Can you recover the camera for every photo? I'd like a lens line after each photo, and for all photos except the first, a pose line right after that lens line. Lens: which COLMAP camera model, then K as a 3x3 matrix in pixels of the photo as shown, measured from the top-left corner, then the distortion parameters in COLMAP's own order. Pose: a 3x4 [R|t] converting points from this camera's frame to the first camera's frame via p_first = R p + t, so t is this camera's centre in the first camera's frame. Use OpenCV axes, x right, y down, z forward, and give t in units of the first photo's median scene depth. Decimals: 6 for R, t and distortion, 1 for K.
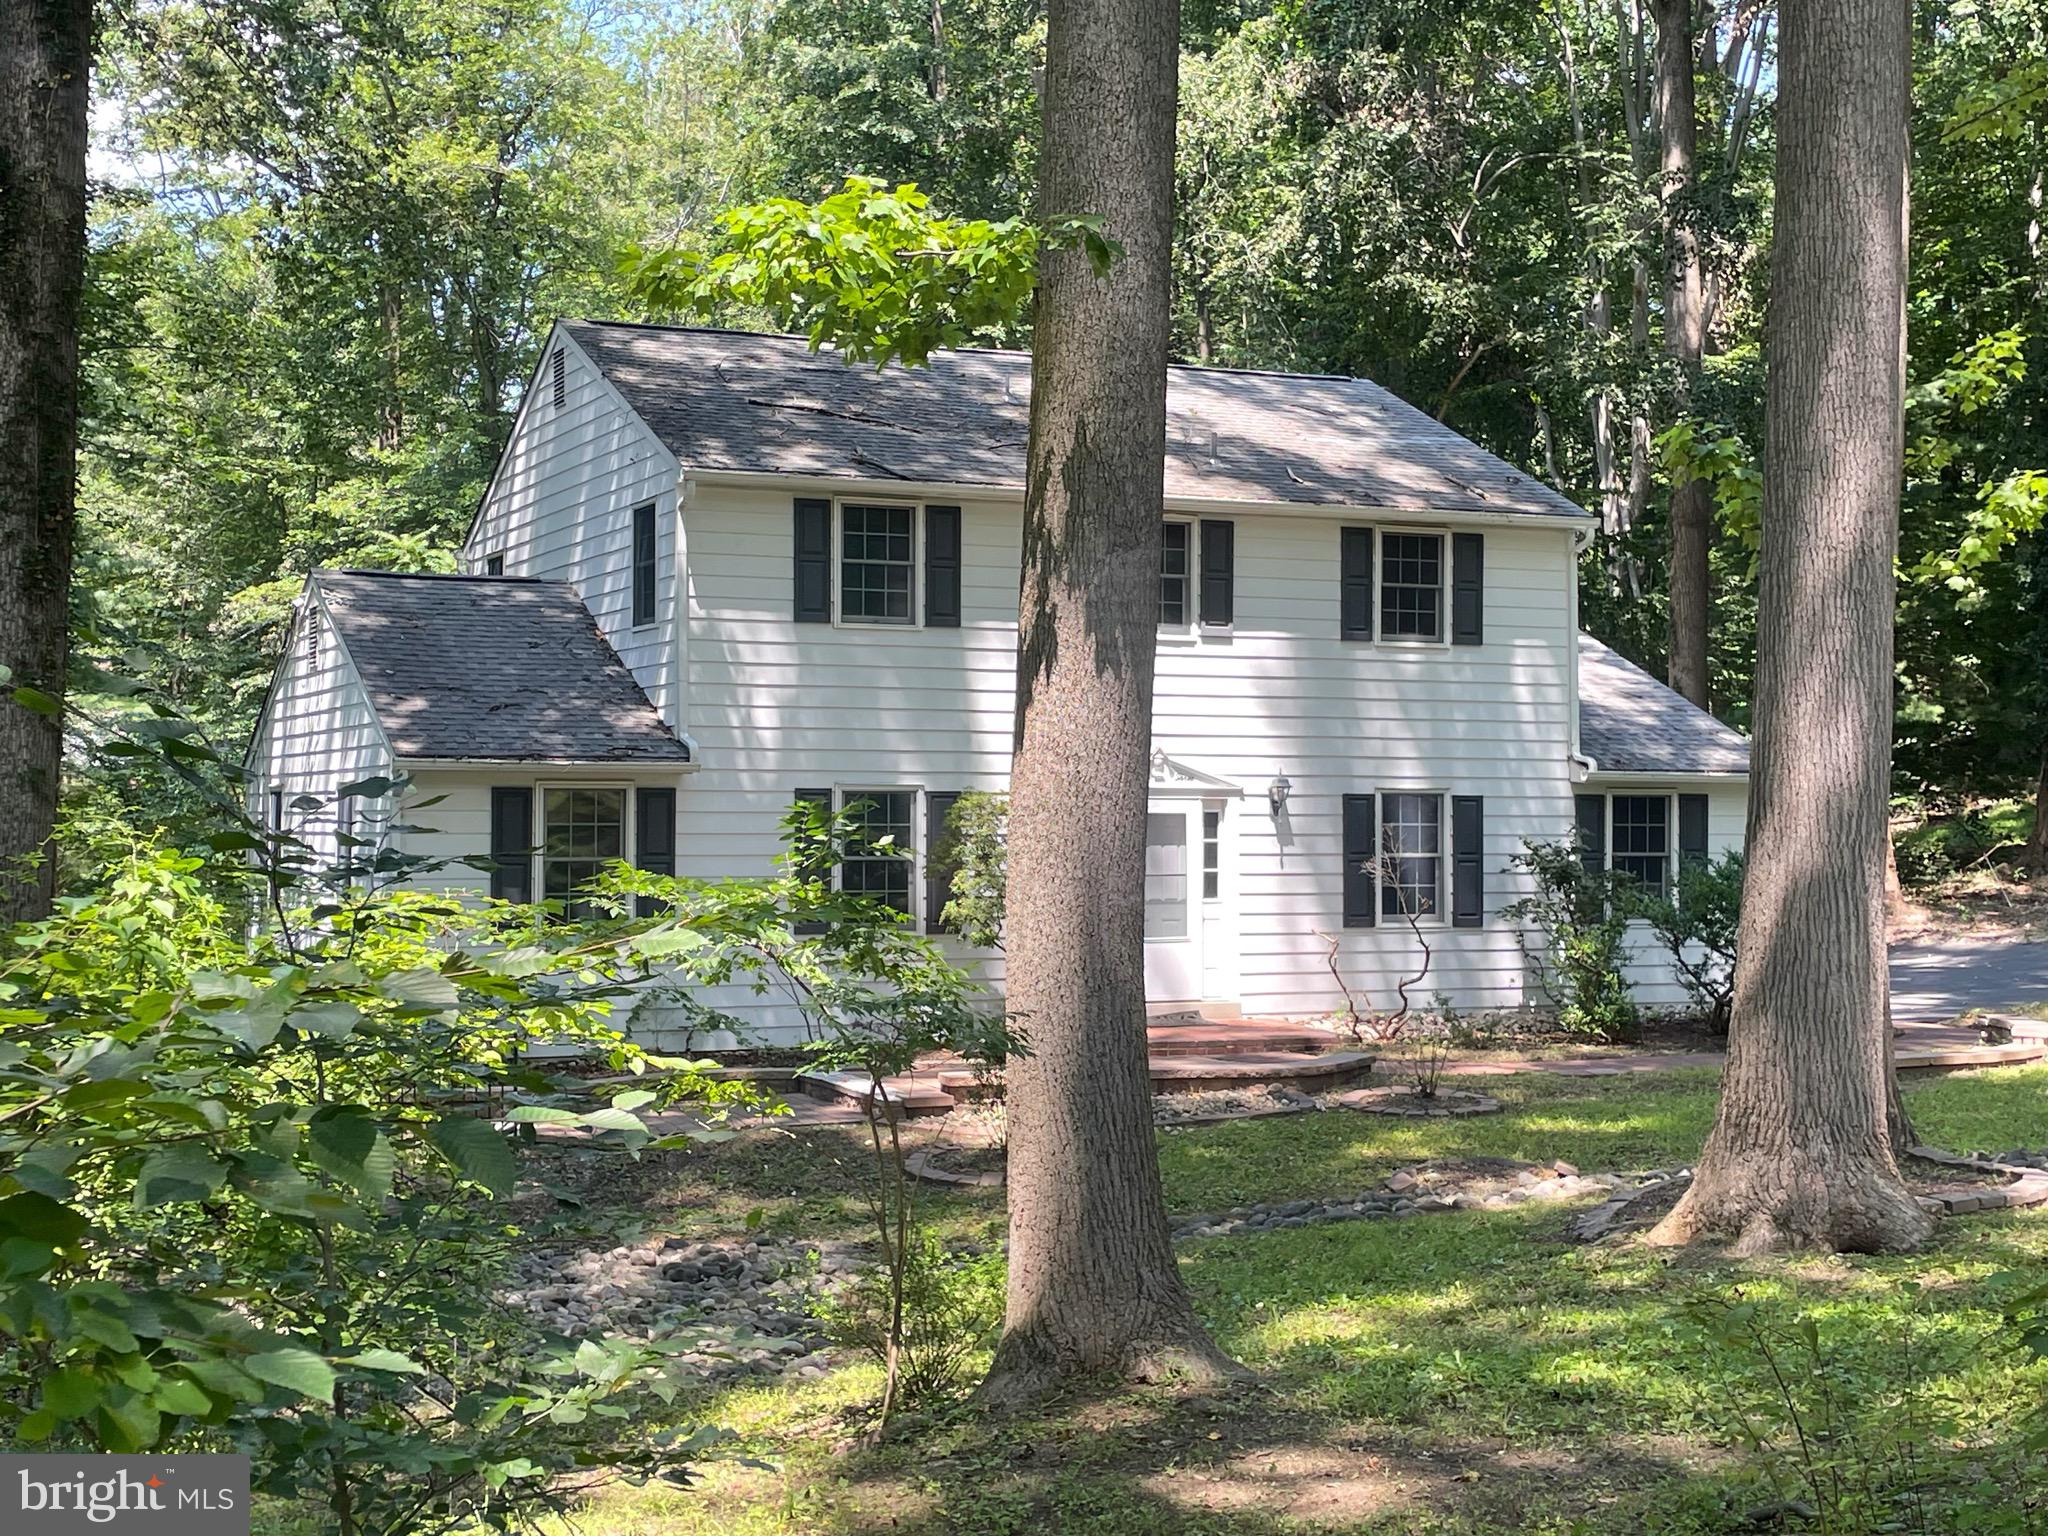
lens RADIAL K [[2701.5, 0, 1024.0], [0, 2701.5, 768.0], [0, 0, 1]] dist [0.111617, 0.017275]
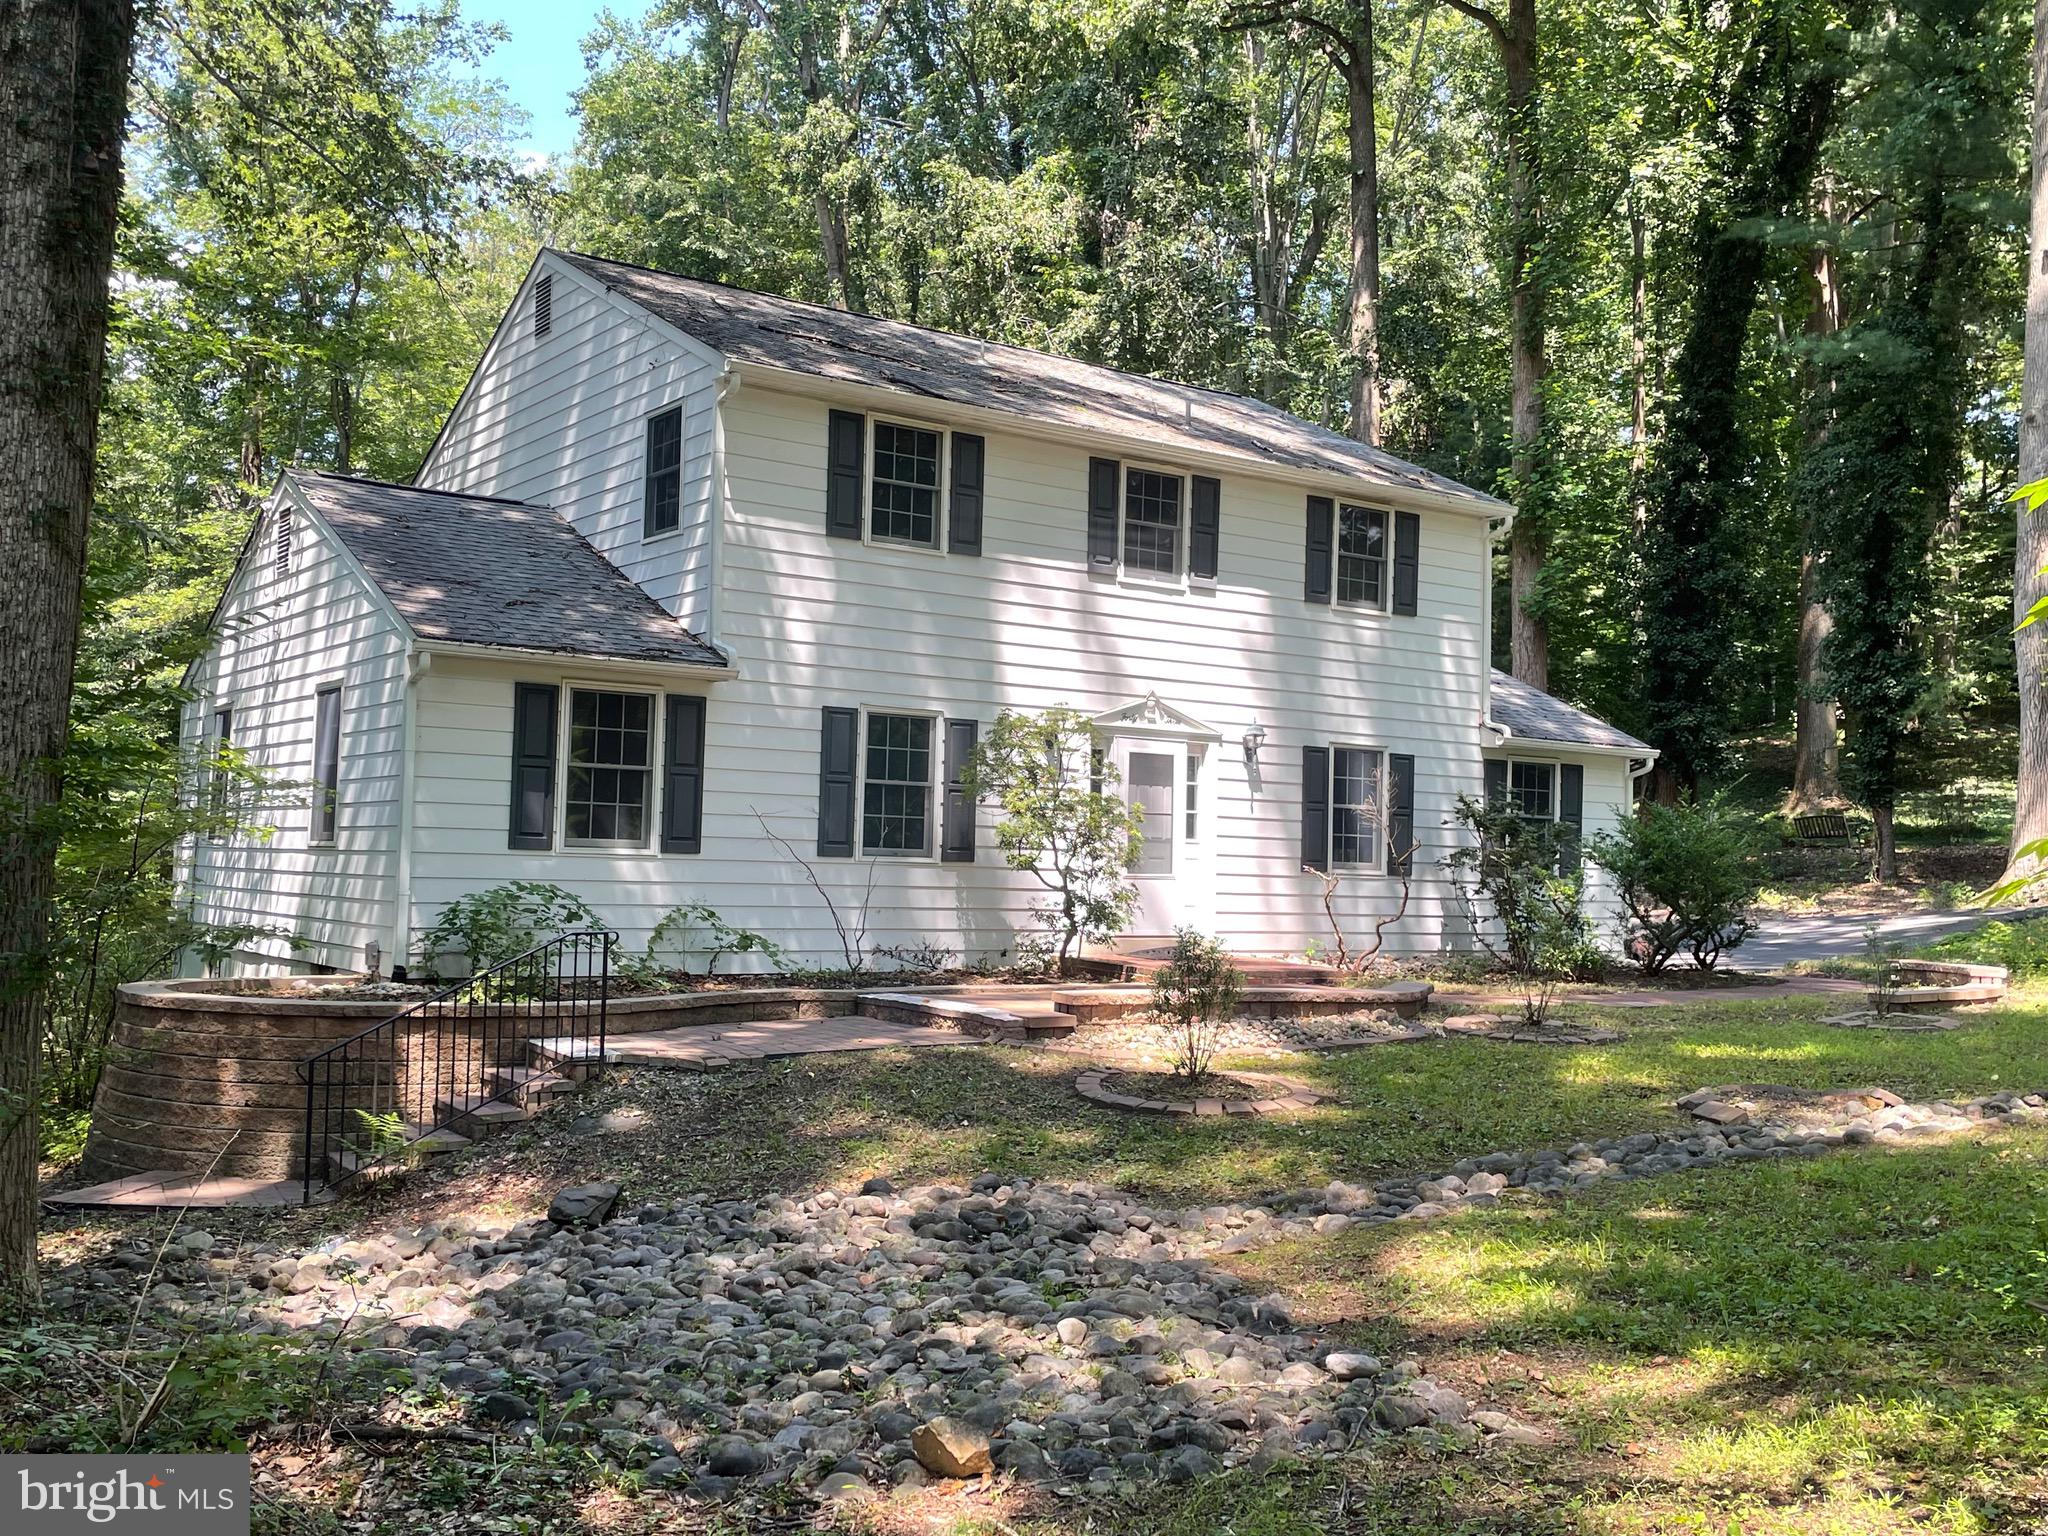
lens RADIAL K [[1894.8, 0, 1024.0], [0, 1894.8, 768.0], [0, 0, 1]] dist [0.166324, -0.387998]
pose [[0.982346, 0.034248, 0.183910, -0.128998], [-0.028728, 0.999056, -0.032596, 0.046603], [-0.184853, 0.026738, 0.982402, 0.293921]]
